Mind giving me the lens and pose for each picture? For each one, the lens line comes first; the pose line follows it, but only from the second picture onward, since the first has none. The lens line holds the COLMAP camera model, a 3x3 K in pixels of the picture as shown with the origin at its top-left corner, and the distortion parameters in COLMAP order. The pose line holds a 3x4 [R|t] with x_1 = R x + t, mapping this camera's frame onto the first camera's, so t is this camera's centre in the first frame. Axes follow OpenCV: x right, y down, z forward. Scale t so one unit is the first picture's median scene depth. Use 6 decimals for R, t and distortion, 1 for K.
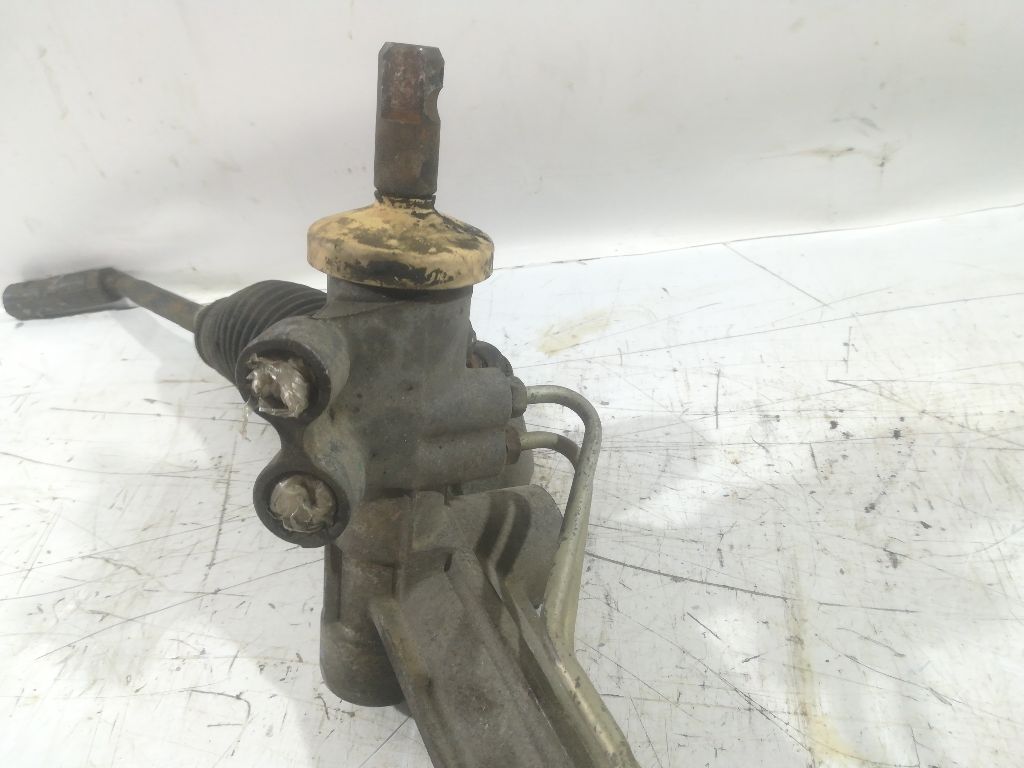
lens RADIAL K [[788.1, 0, 507.9], [0, 788.1, 384.3], [0, 0, 1]] dist [0.056473, -0.073592]
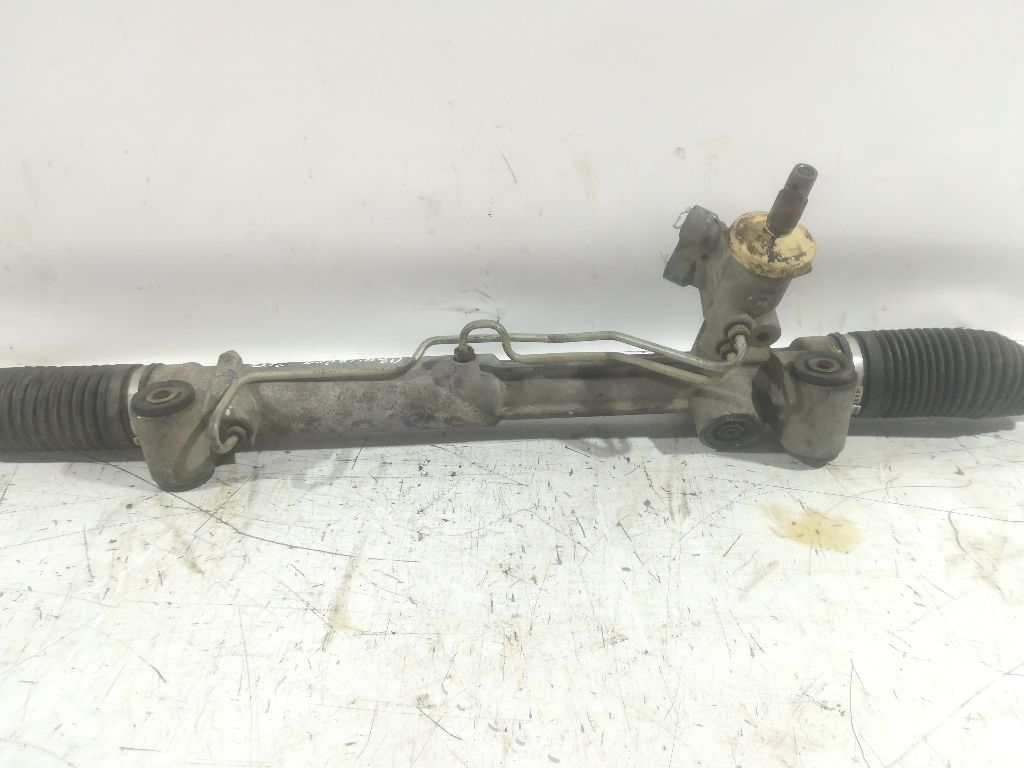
lens RADIAL K [[788.1, 0, 520.4], [0, 788.1, 384.2], [0, 0, 1]] dist [0.056473, -0.073592]
pose [[0.982648, 0.085366, 0.164668, 0.337336], [-0.052700, 0.979702, -0.193406, 0.187433], [-0.177836, 0.181372, 0.967201, -0.635651]]
